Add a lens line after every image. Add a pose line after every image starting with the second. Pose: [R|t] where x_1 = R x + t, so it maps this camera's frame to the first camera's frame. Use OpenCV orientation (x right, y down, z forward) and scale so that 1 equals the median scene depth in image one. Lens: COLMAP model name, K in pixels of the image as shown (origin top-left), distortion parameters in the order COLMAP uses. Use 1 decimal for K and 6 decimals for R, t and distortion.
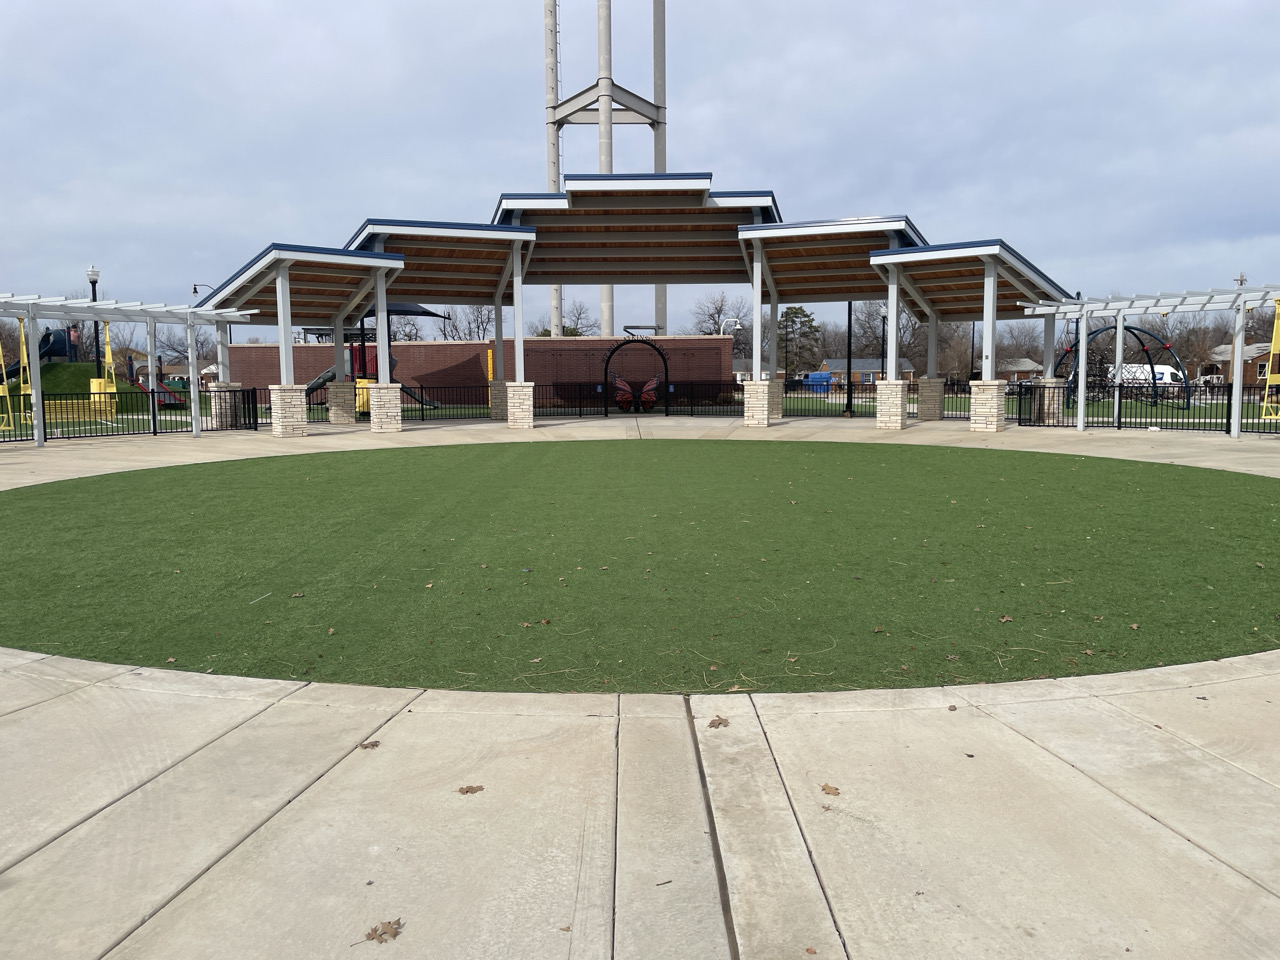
lens RADIAL K [[981.2, 0, 629.6], [0, 981.2, 484.3], [0, 0, 1]] dist [0.025821, -0.014107]
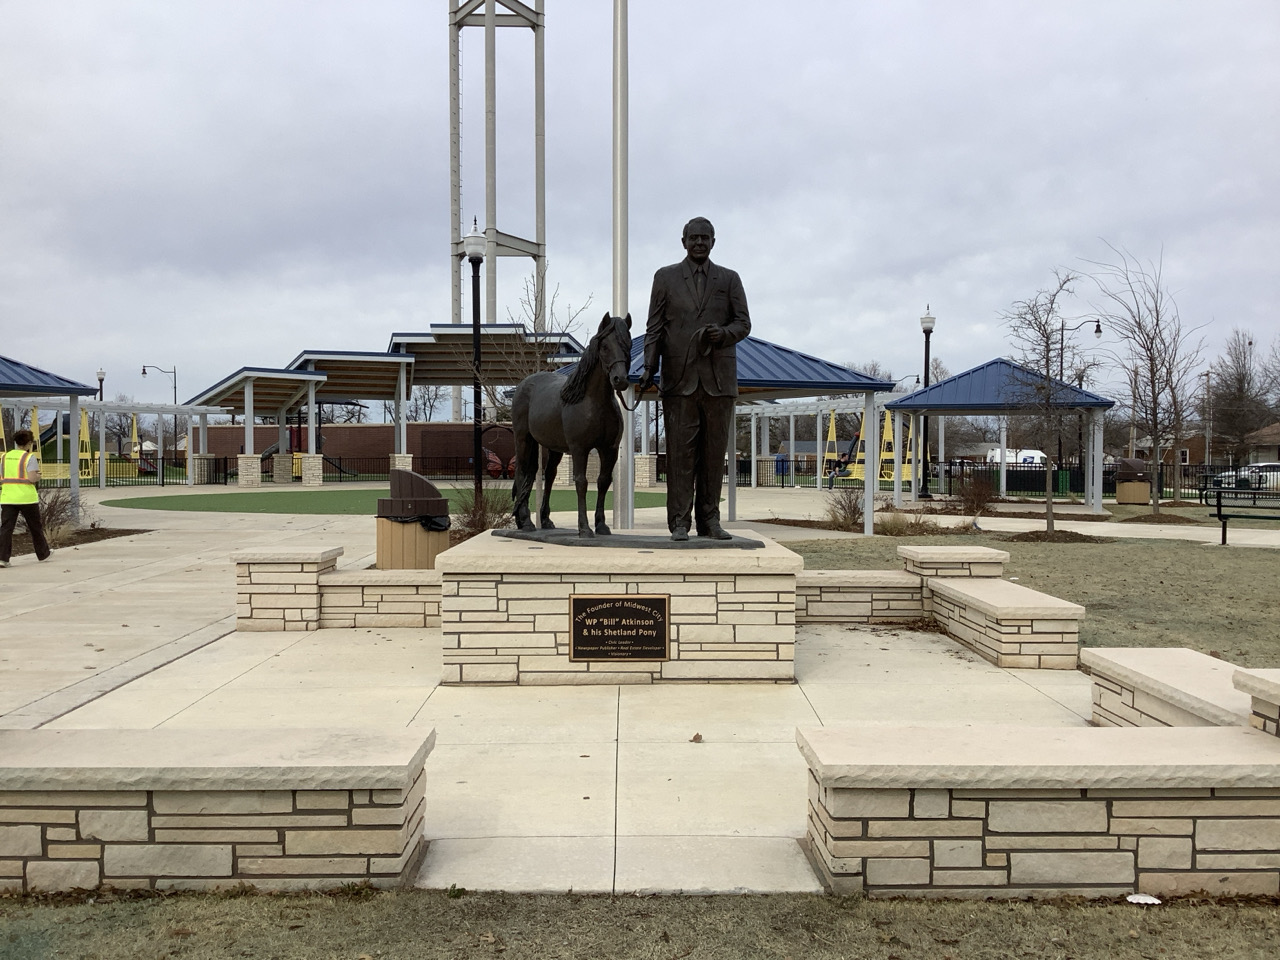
lens RADIAL K [[1157.1, 0, 649.6], [0, 1157.1, 479.1], [0, 0, 1]] dist [0.004802, -0.004064]
pose [[0.999495, 0.009002, 0.030472, 0.212787], [-0.006176, 0.995777, -0.091601, 0.093883], [-0.031168, 0.091367, 0.995329, -0.774692]]
